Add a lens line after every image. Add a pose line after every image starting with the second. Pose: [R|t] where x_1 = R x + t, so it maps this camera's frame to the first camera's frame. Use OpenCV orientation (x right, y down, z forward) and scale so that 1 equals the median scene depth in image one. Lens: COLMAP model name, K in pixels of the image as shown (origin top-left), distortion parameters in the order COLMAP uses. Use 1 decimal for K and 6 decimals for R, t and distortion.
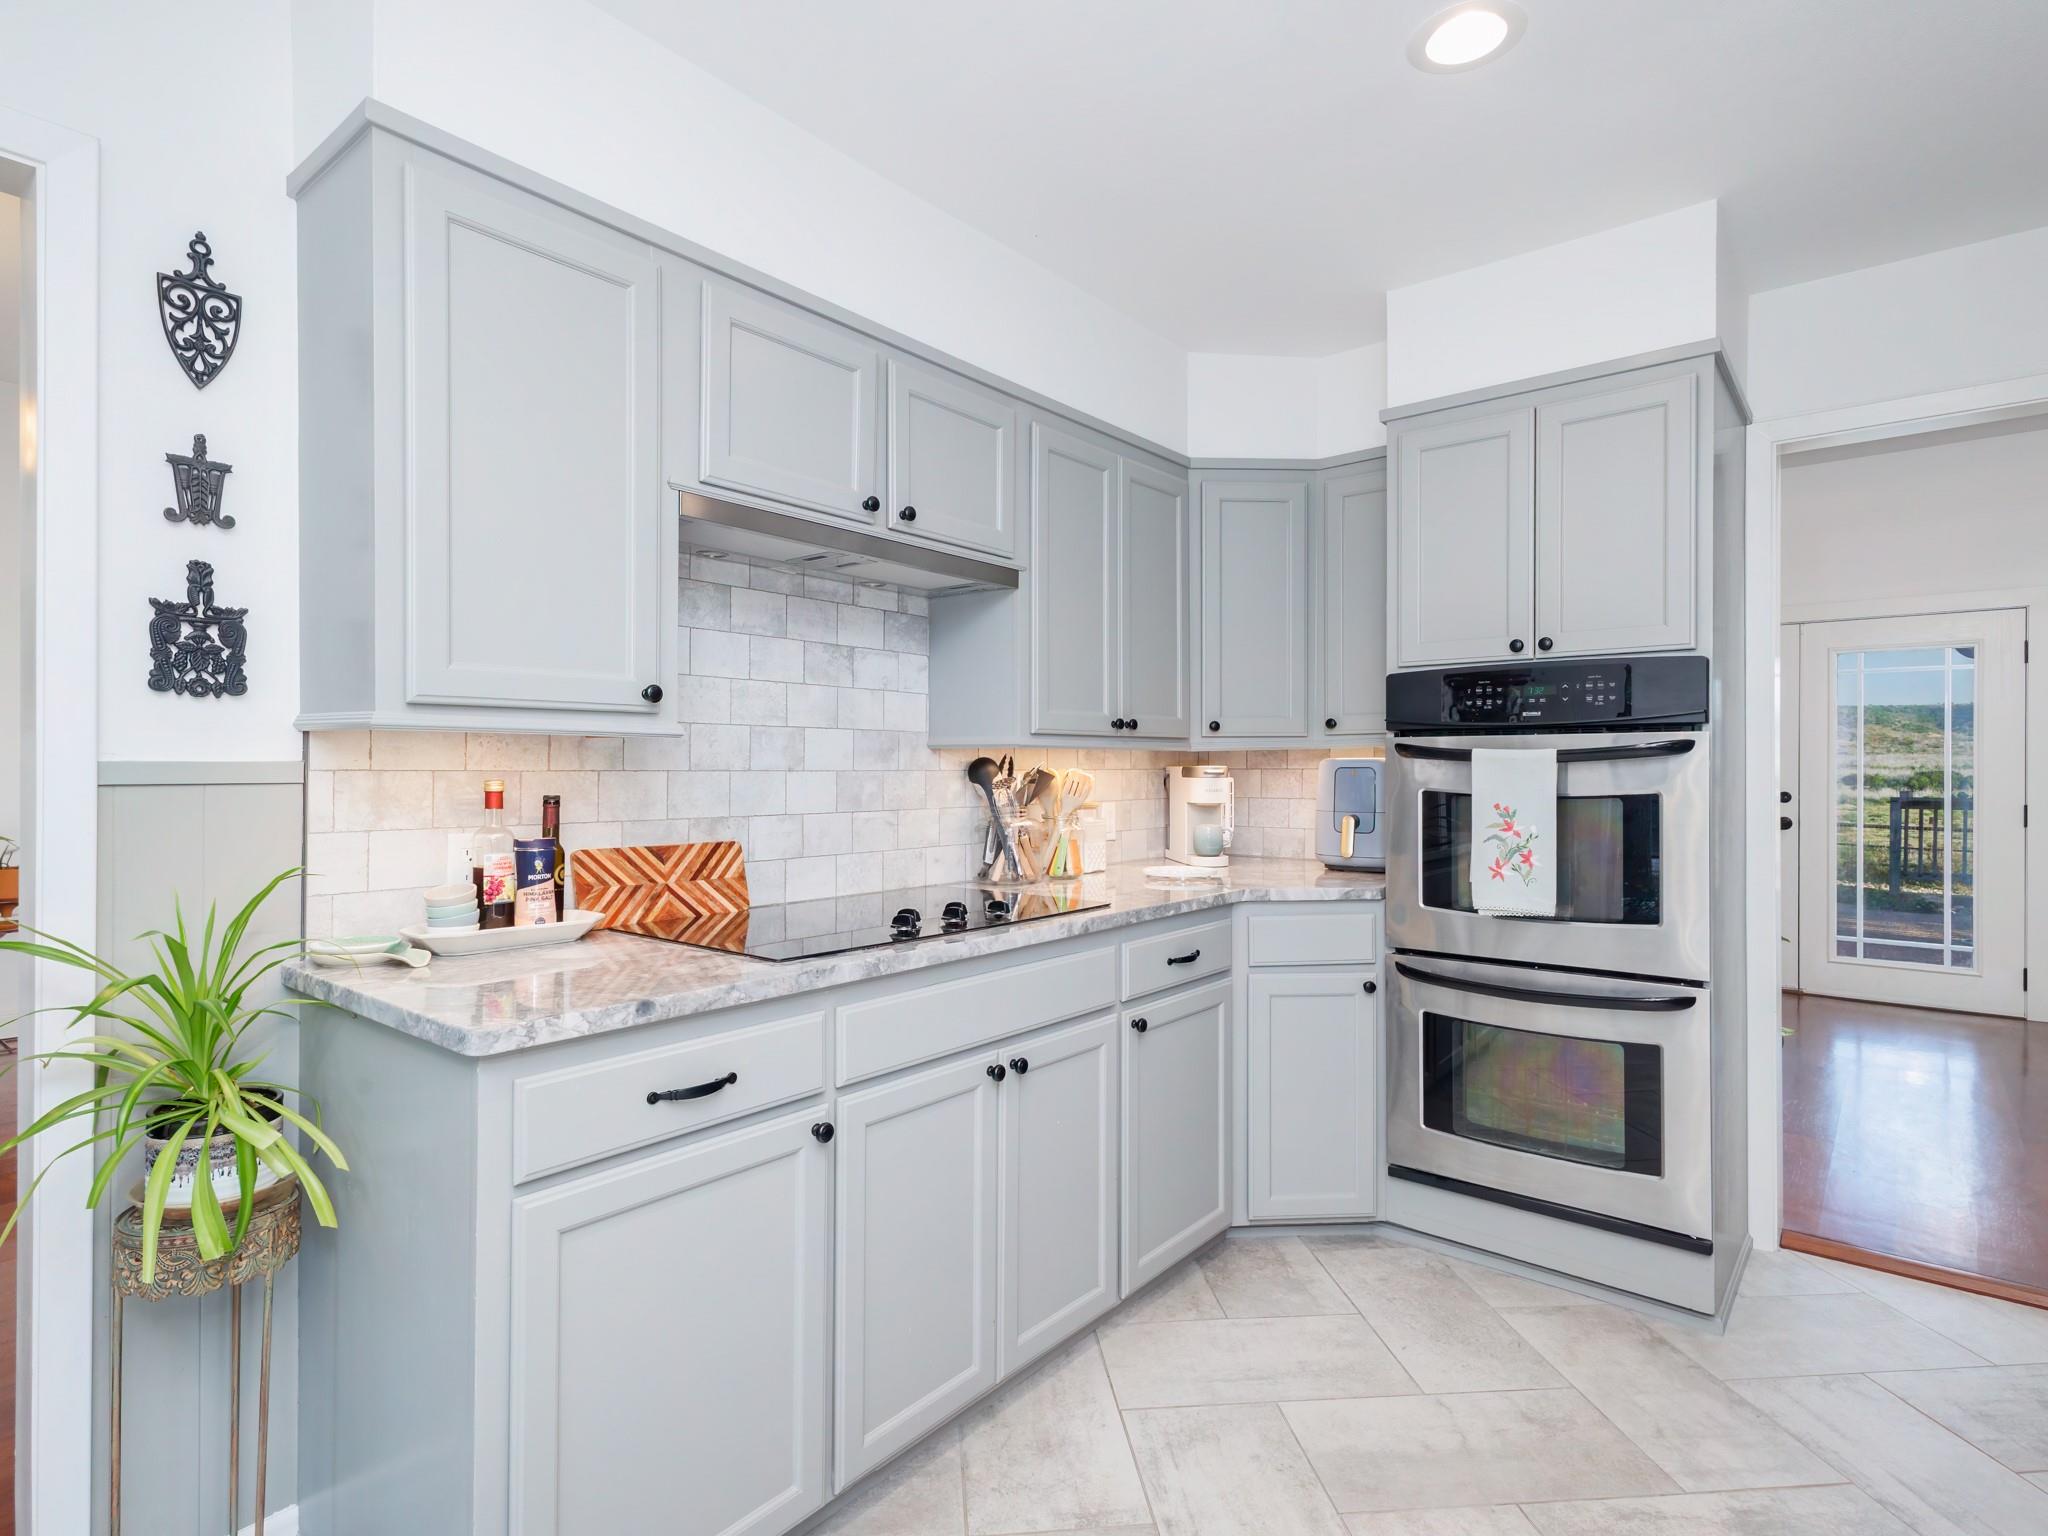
lens RADIAL K [[1069.5, 0, 1015.1], [0, 1069.5, 763.5], [0, 0, 1]] dist [0.006091, -0.000644]
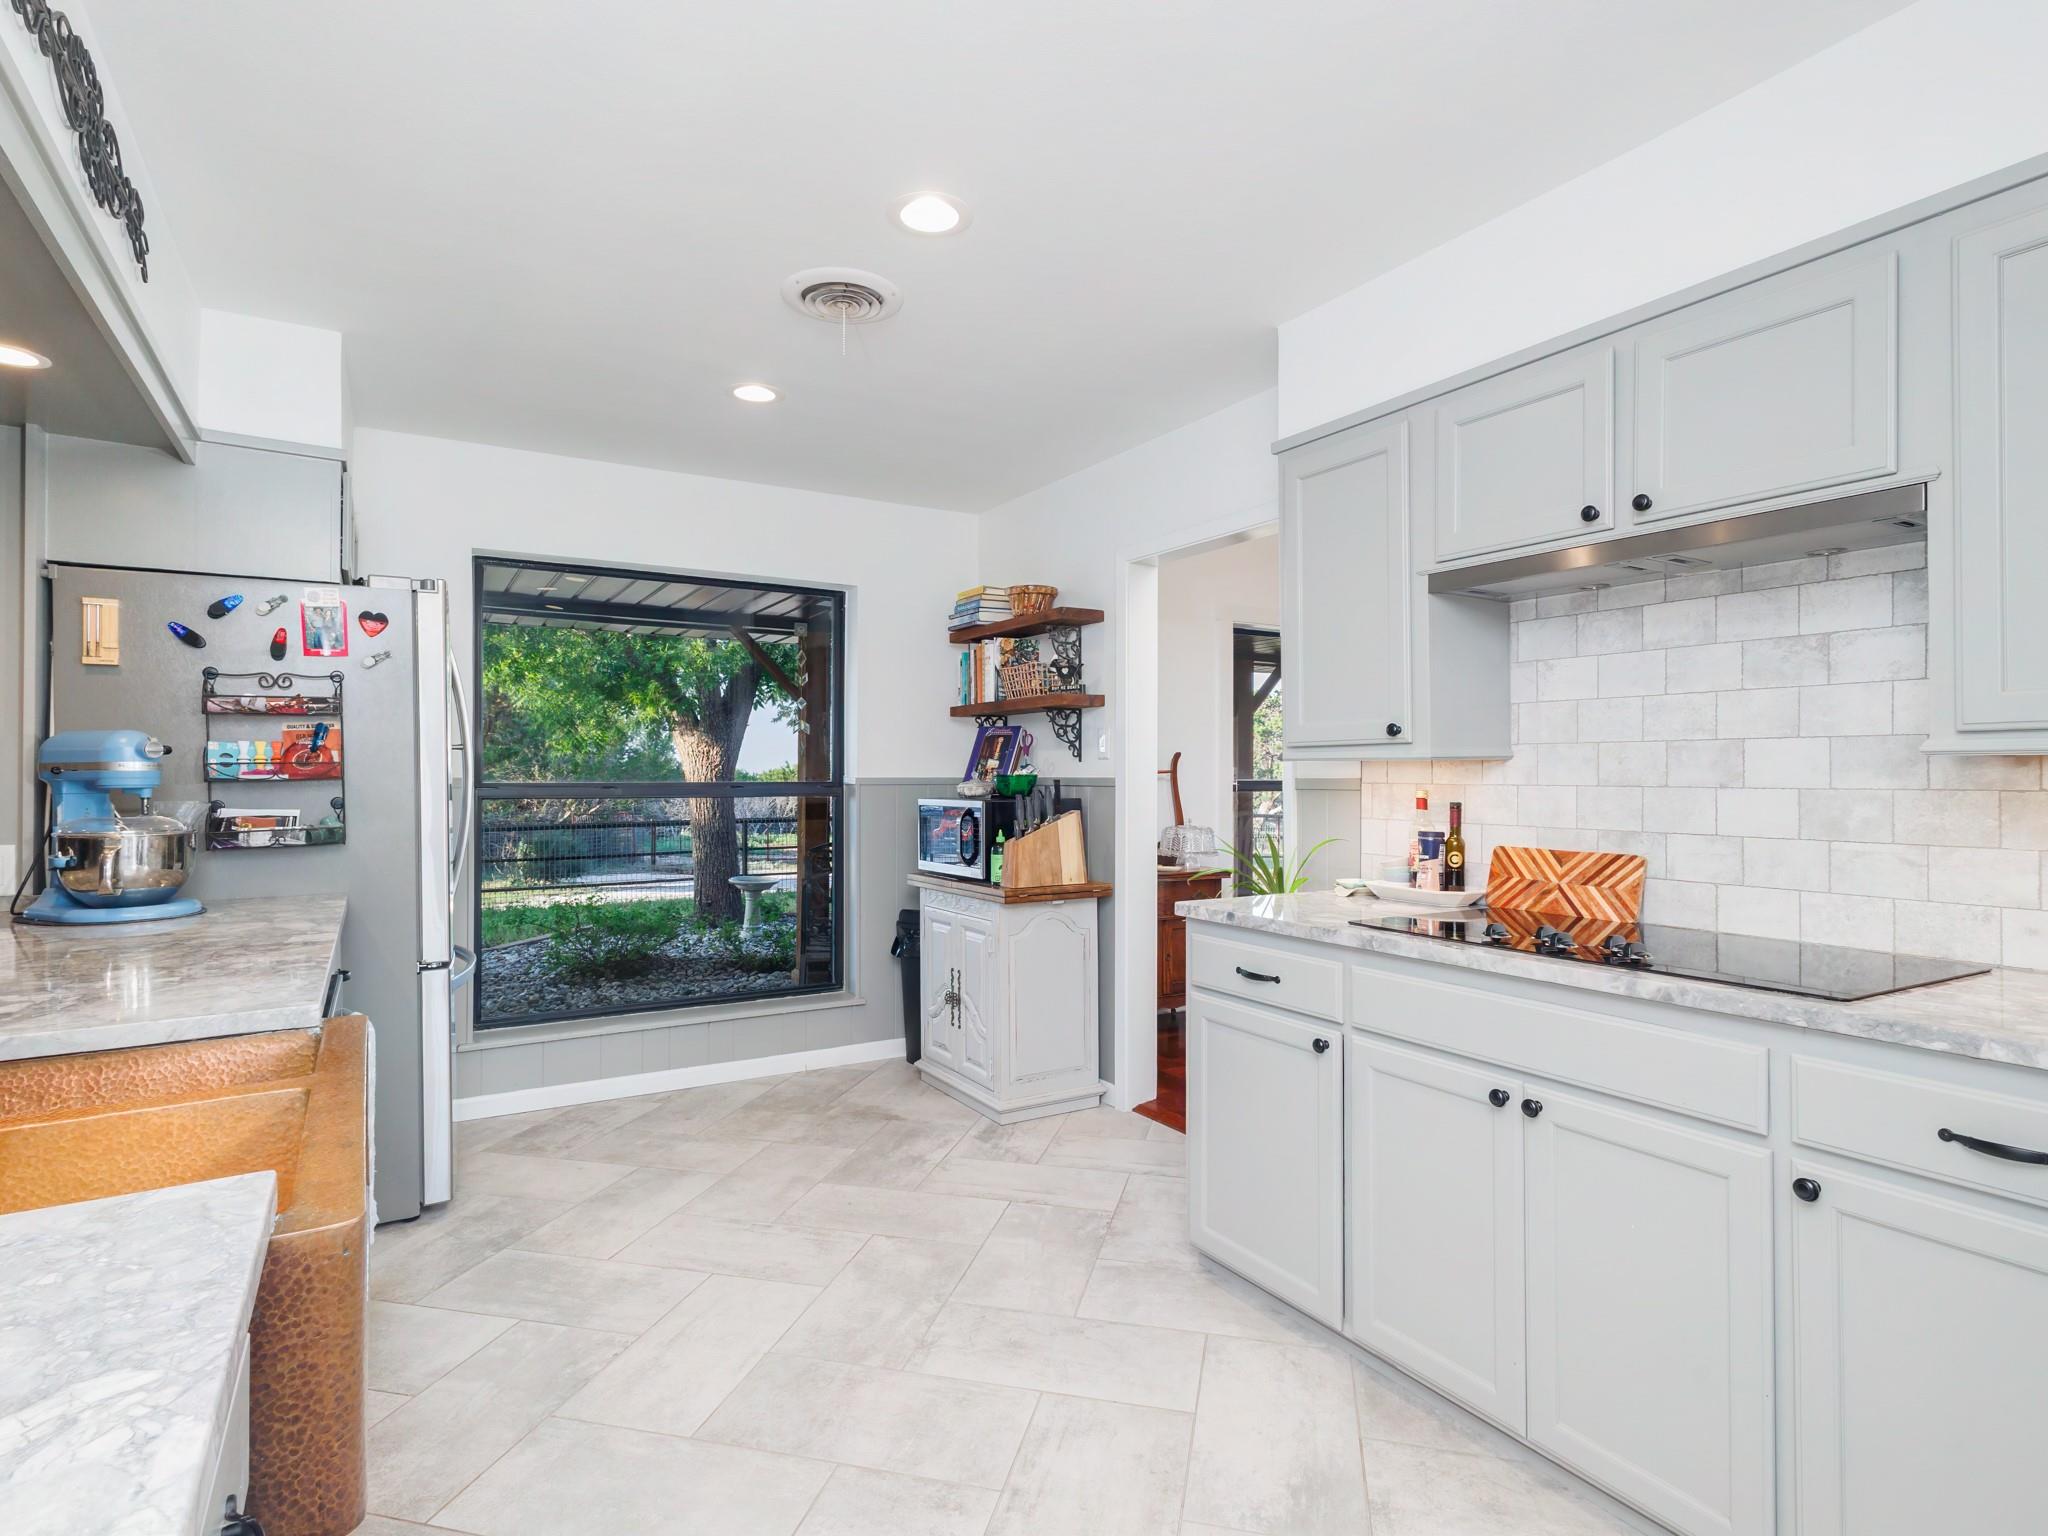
lens RADIAL K [[1069.5, 0, 1028.4], [0, 1069.5, 765.6], [0, 0, 1]] dist [0.006091, -0.000644]
pose [[-0.330949, -0.012767, -0.943562, 0.879779], [-0.001391, 0.999914, -0.013042, 0.000845], [0.943648, -0.003003, -0.330938, 0.773974]]
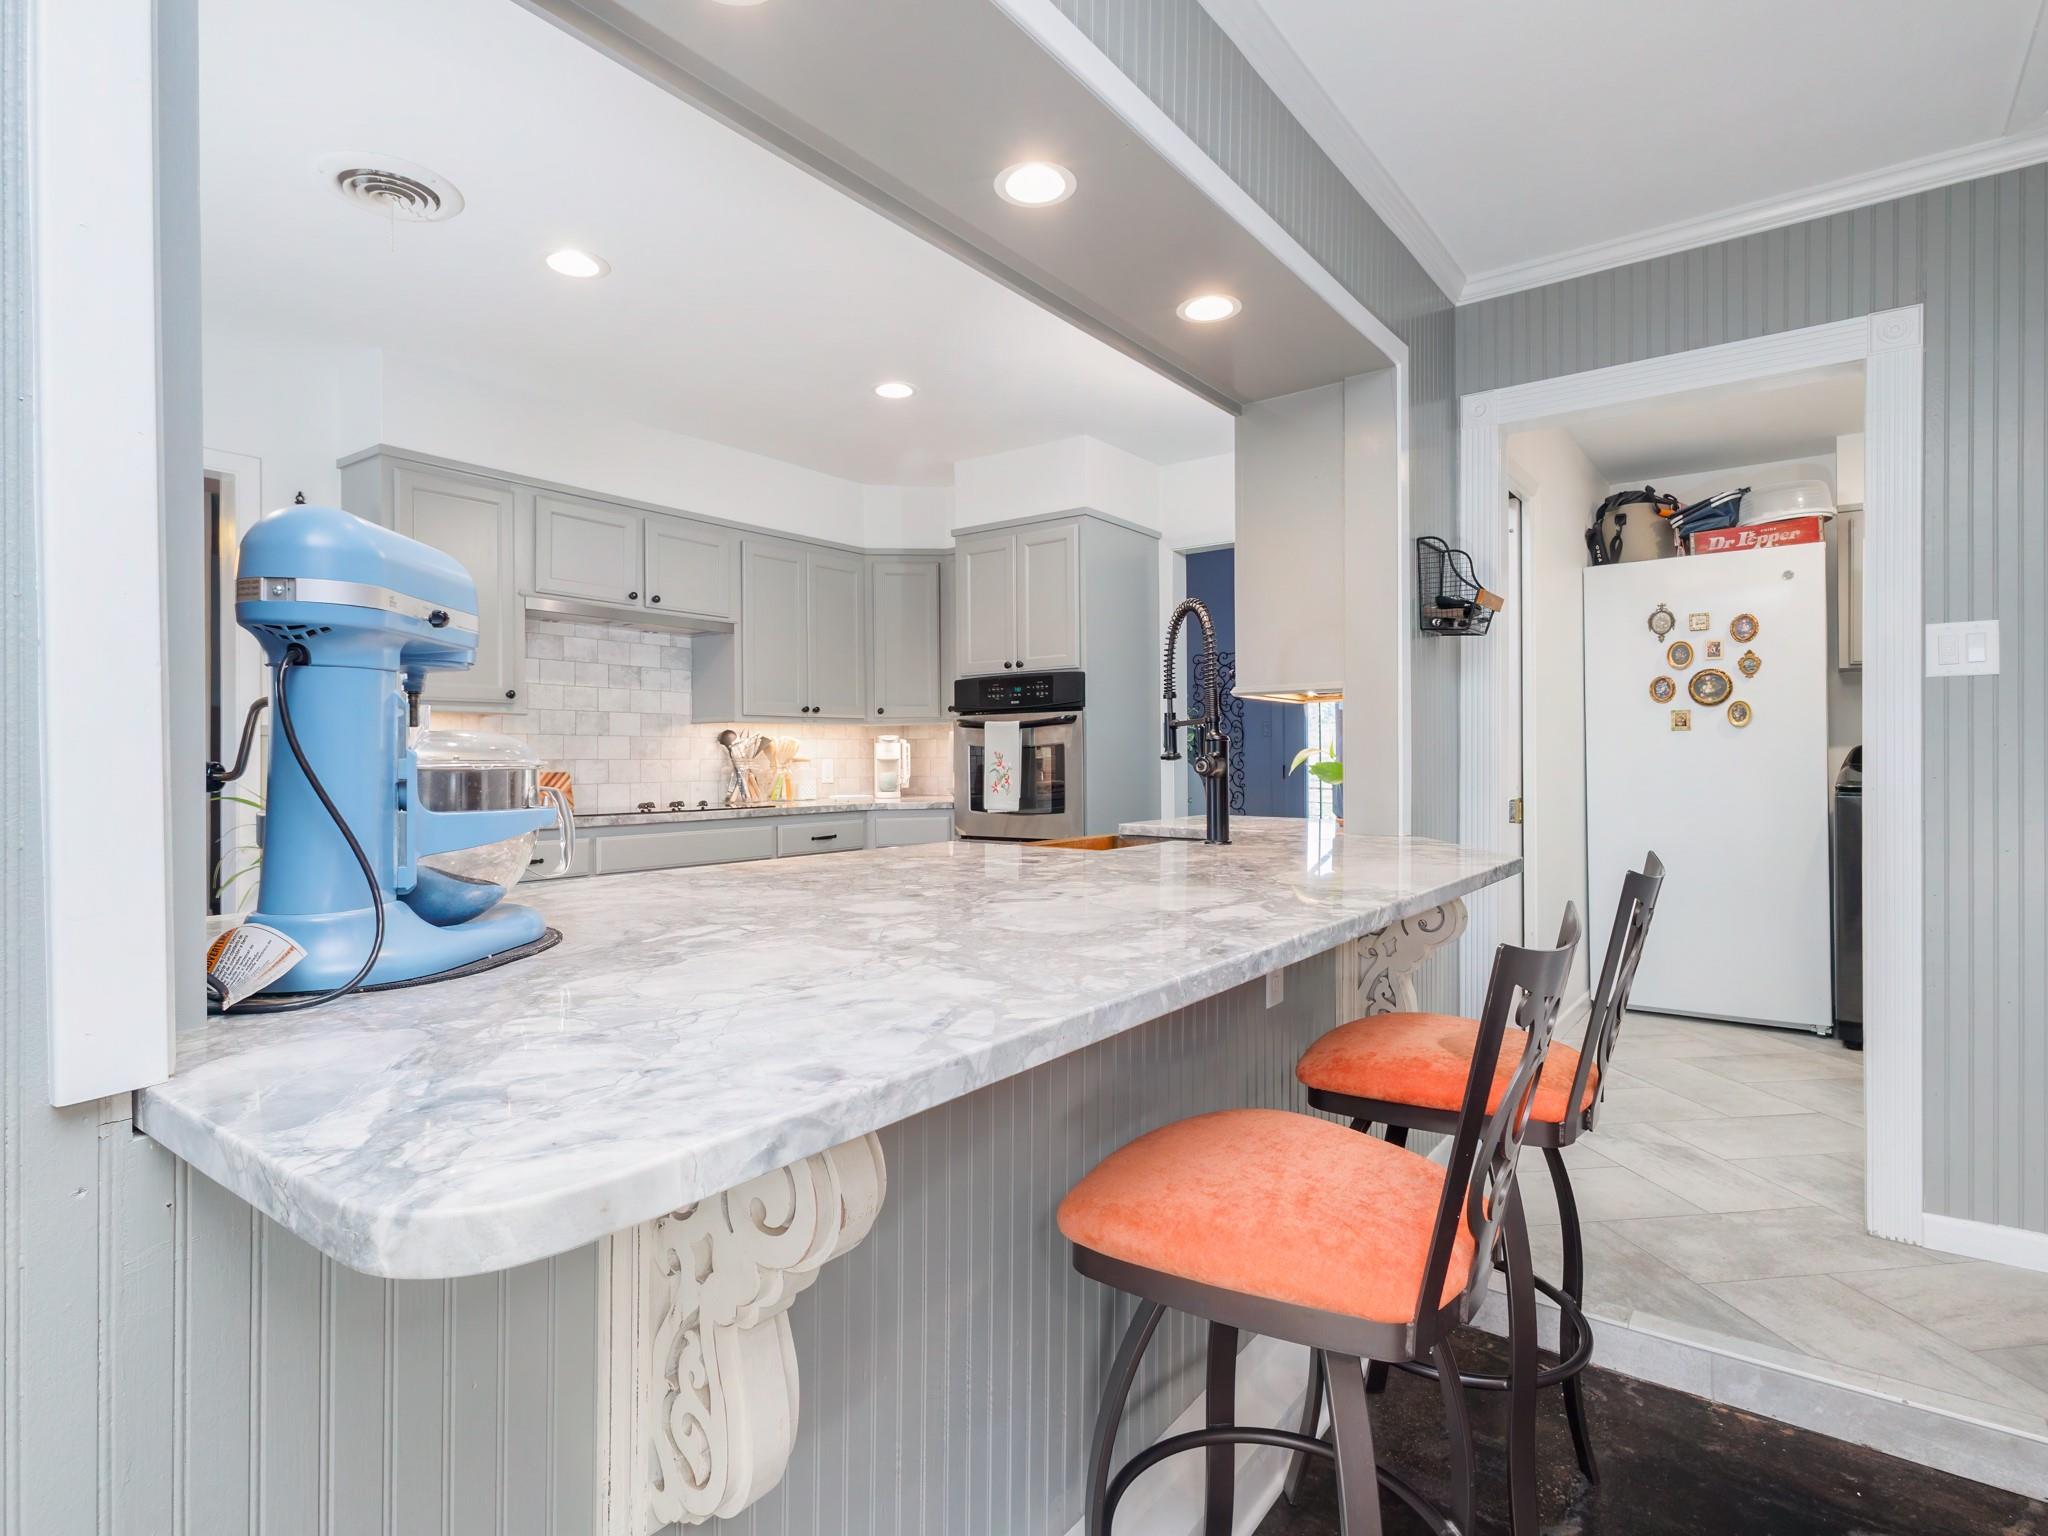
lens RADIAL K [[1069.5, 0, 1015.4], [0, 1069.5, 751.3], [0, 0, 1]] dist [0.006091, -0.000644]
pose [[0.999088, -0.007222, 0.042073, 0.437168], [0.007446, 0.999959, -0.005177, 0.050209], [-0.042034, 0.005486, 0.999101, -0.889263]]
